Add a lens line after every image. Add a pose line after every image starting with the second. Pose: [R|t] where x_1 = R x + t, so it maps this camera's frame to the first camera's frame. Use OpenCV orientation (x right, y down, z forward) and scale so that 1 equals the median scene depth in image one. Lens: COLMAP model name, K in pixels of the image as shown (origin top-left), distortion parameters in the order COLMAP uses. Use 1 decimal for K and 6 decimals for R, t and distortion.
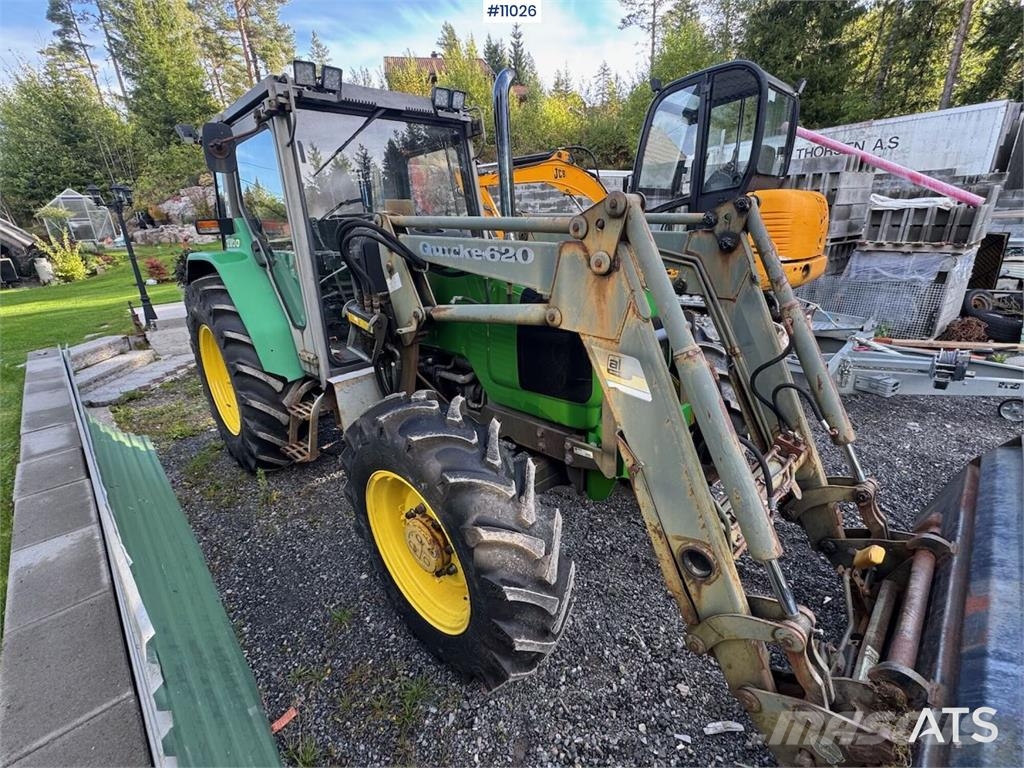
lens RADIAL K [[459.4, 0, 512.0], [0, 459.4, 384.0], [0, 0, 1]] dist [-0.003136, 0.000102]
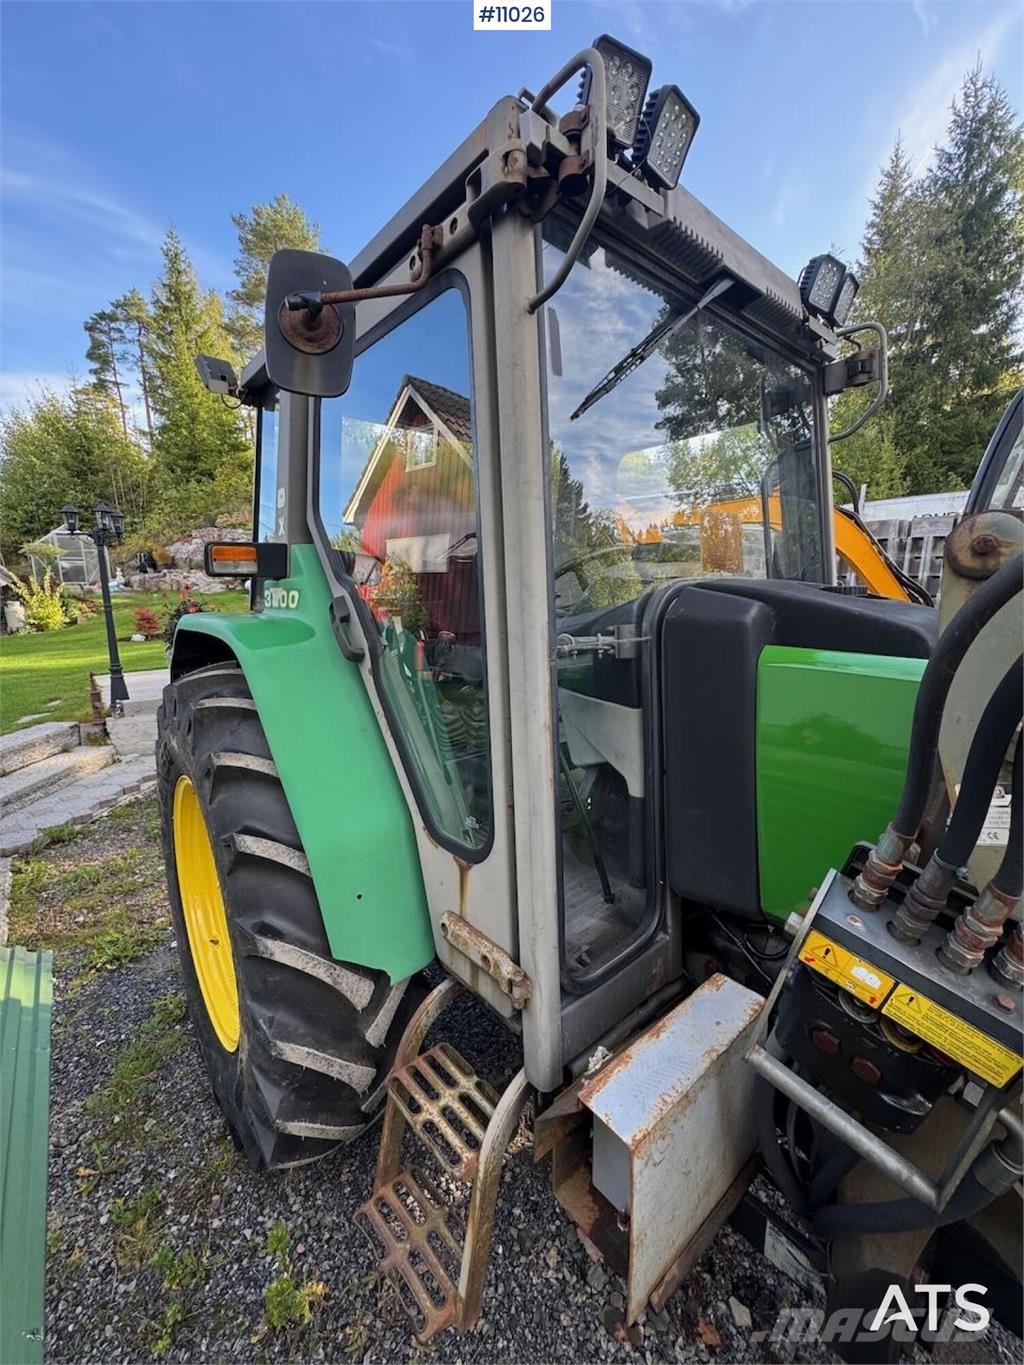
lens RADIAL K [[542.9, 0, 512.0], [0, 542.9, 682.5], [0, 0, 1]] dist [-0.003161, -0.000122]
pose [[0.996674, 0.054901, -0.060226, -0.362965], [-0.063801, 0.985455, -0.157504, -0.165272], [0.050703, 0.160822, 0.985680, 0.528289]]
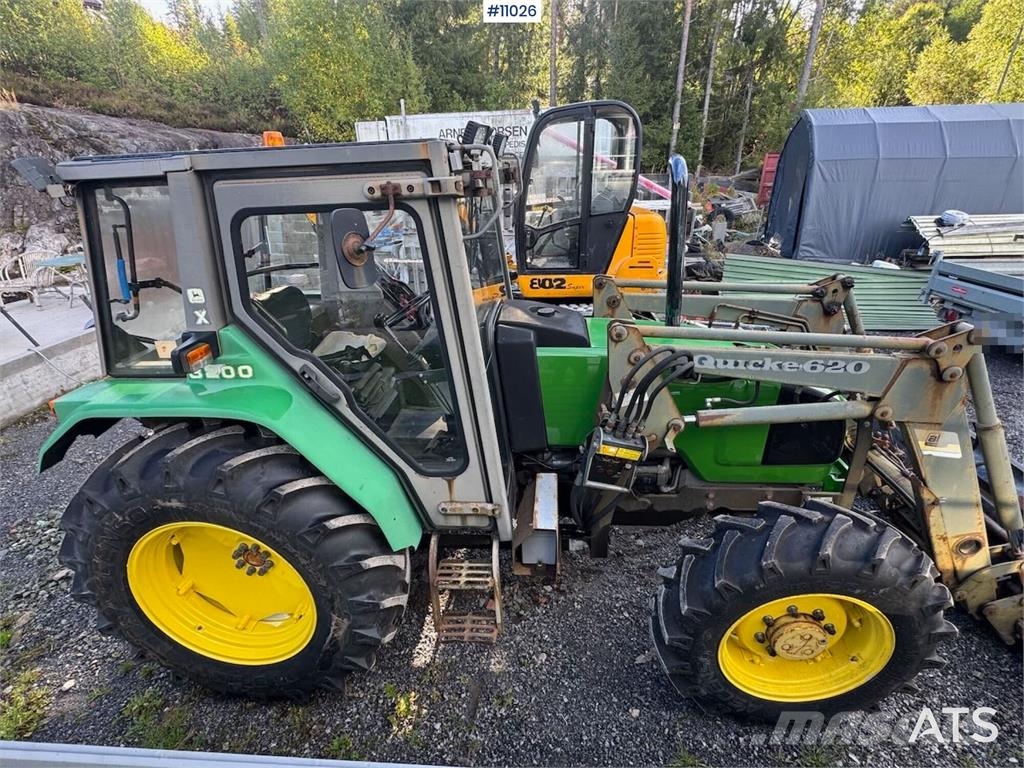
lens RADIAL K [[485.9, 0, 508.2], [0, 485.9, 384.4], [0, 0, 1]] dist [-0.000845, -0.000262]
pose [[0.760555, -0.249274, 0.599515, -0.726578], [0.209983, 0.968176, 0.136172, -0.307889], [-0.614380, 0.022322, 0.788695, 0.298407]]
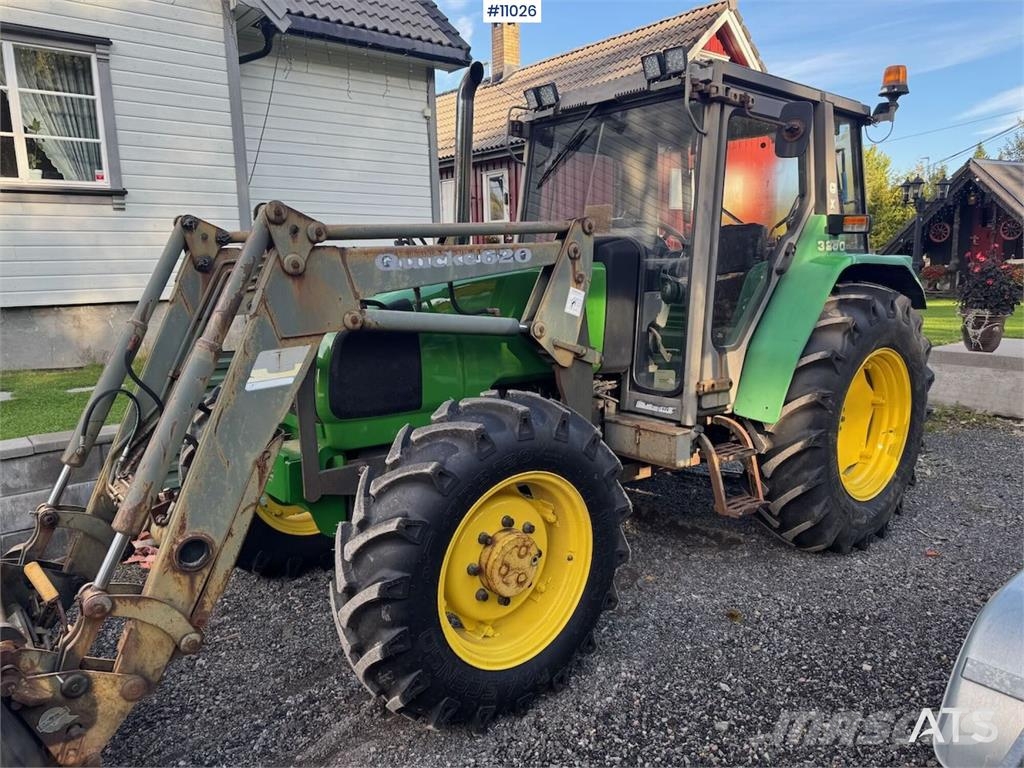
lens RADIAL K [[722.4, 0, 513.4], [0, 722.4, 388.6], [0, 0, 1]] dist [0.060408, -0.074429]
pose [[-0.099120, 0.218028, -0.970896, 1.057553], [-0.319605, 0.917029, 0.238560, -0.336974], [0.942352, 0.333950, -0.021213, 0.929778]]
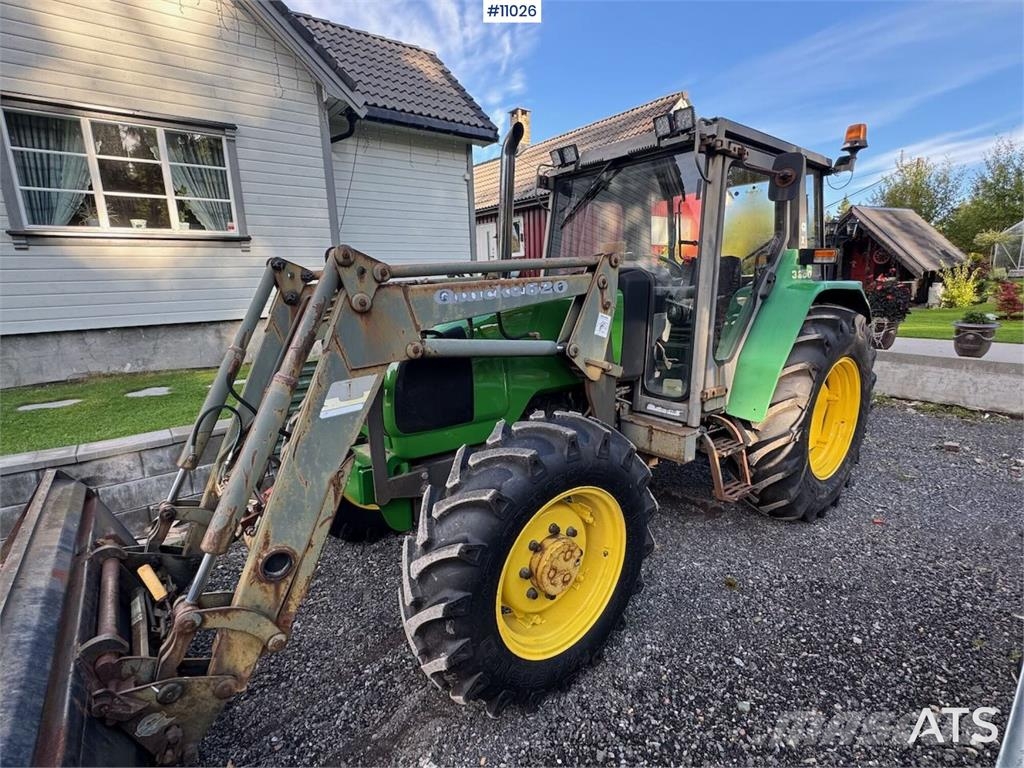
lens RADIAL K [[485.9, 0, 508.2], [0, 485.9, 384.4], [0, 0, 1]] dist [-0.000845, -0.000262]
pose [[-0.126390, 0.253970, -0.958919, 0.851281], [-0.306465, 0.909385, 0.281244, -0.324065], [0.943454, 0.329422, -0.037104, 0.864331]]
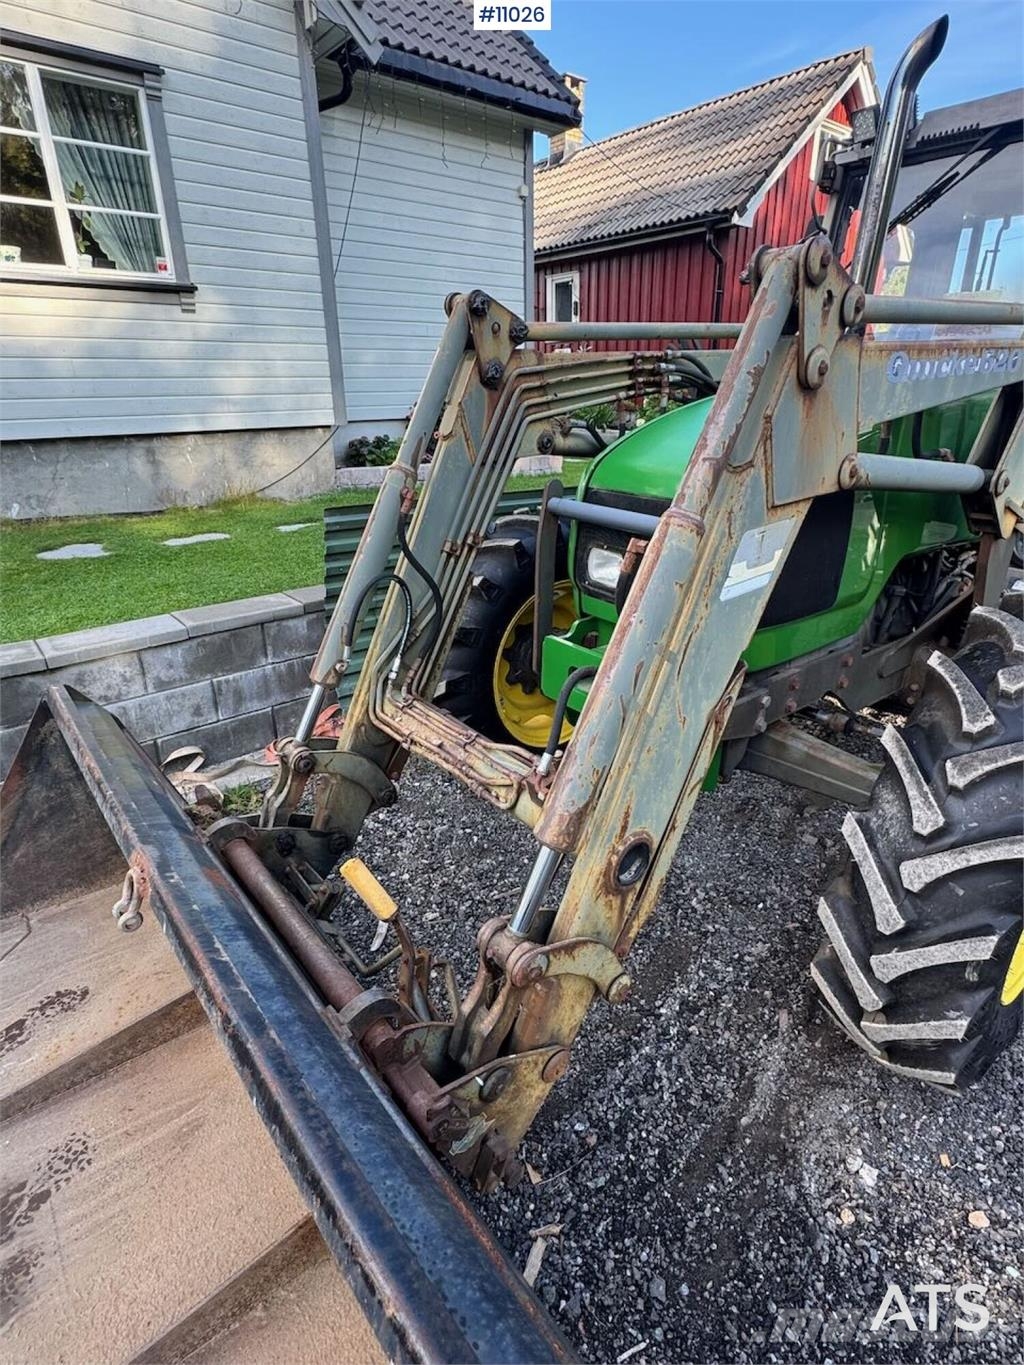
lens RADIAL K [[706.5, 0, 511.5], [0, 706.5, 677.3], [0, 0, 1]] dist [-0.002599, 0.000056]
pose [[-0.099056, 0.419832, -0.902180, 0.769462], [-0.327039, 0.842540, 0.427985, -0.169702], [0.939805, 0.337443, 0.053843, 0.532101]]
